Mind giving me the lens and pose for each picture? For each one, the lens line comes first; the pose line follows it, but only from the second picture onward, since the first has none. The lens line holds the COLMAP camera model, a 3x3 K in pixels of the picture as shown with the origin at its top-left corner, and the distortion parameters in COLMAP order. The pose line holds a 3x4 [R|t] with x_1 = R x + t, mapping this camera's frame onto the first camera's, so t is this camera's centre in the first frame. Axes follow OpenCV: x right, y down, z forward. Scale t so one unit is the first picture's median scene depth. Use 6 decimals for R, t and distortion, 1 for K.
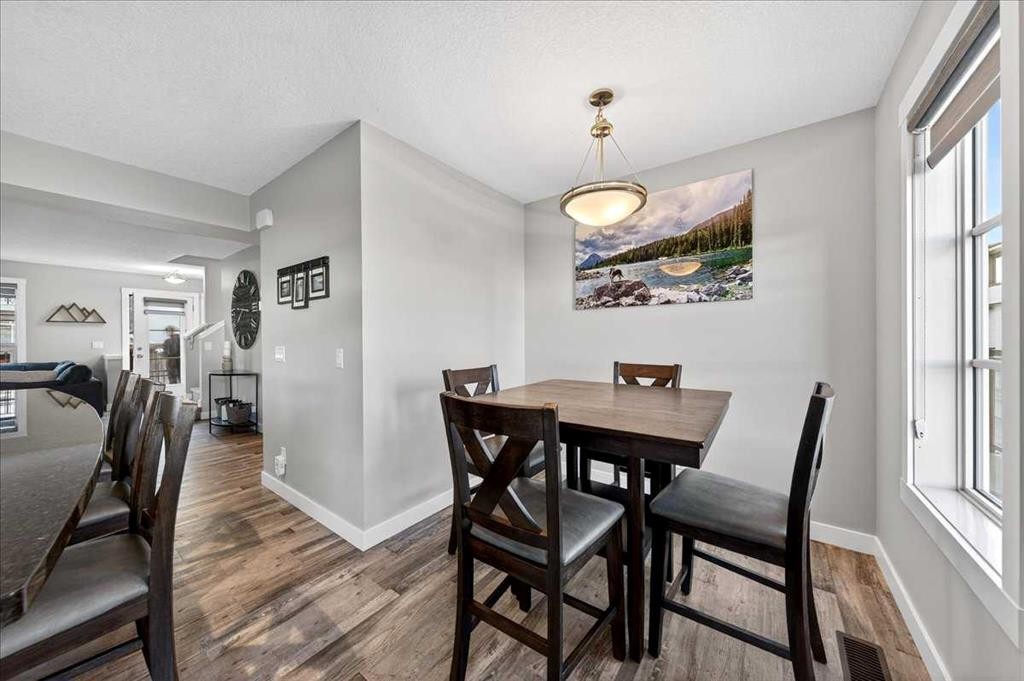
lens RADIAL K [[349.4, 0, 516.8], [0, 349.4, 340.8], [0, 0, 1]] dist [-0.002465, -0.000543]
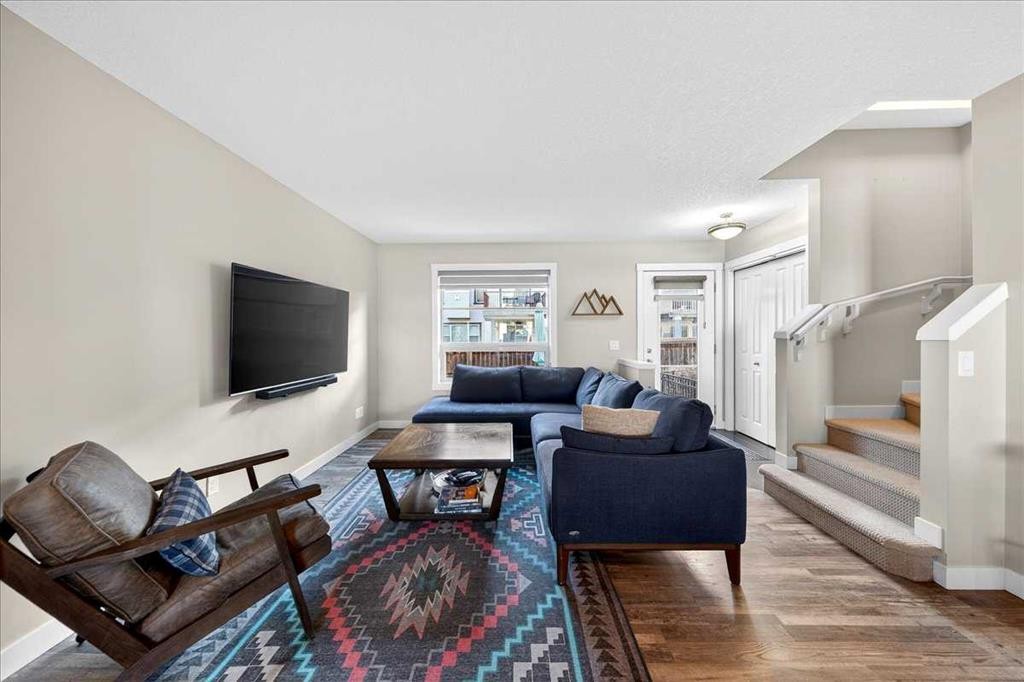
lens RADIAL K [[349.4, 0, 512.1], [0, 349.4, 339.9], [0, 0, 1]] dist [-0.002465, -0.000543]
pose [[0.576175, 0.013624, -0.817213, -0.747211], [-0.005532, 0.999903, 0.012769, -0.007537], [0.817307, -0.002837, 0.576195, 0.412668]]
